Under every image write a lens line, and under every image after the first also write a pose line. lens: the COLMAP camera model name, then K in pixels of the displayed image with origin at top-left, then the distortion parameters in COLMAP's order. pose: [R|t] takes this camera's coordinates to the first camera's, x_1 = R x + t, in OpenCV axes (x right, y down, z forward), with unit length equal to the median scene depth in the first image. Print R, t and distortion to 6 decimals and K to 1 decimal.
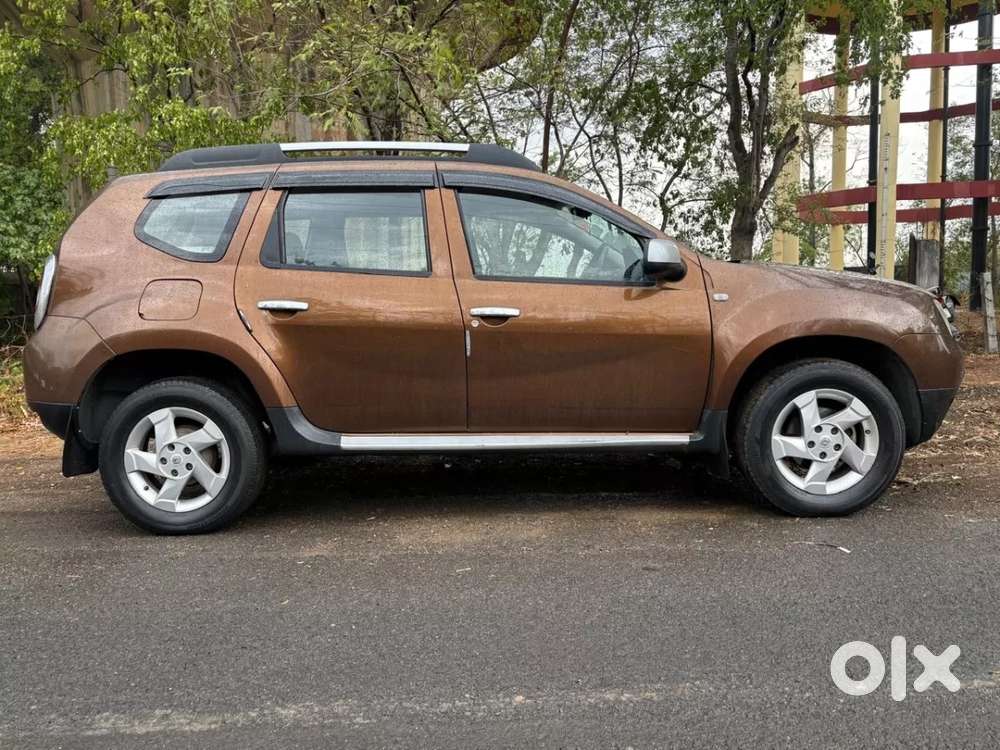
lens RADIAL K [[828.8, 0, 502.5], [0, 828.8, 377.2], [0, 0, 1]] dist [0.022925, -0.005382]
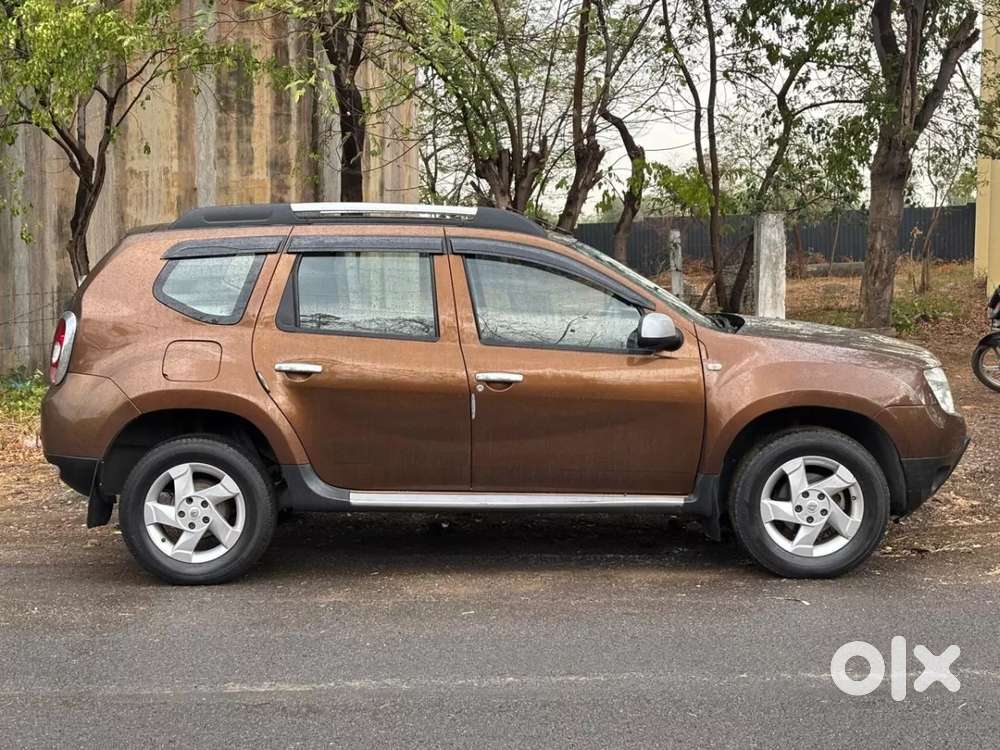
lens RADIAL K [[1512.0, 0, 499.7], [0, 1512.0, 371.7], [0, 0, 1]] dist [0.085068, 0.000000]
pose [[0.999812, 0.016404, -0.010317, 0.010835], [-0.016424, 0.999863, -0.001920, -0.081500], [0.010284, 0.002089, 0.999945, -0.911207]]
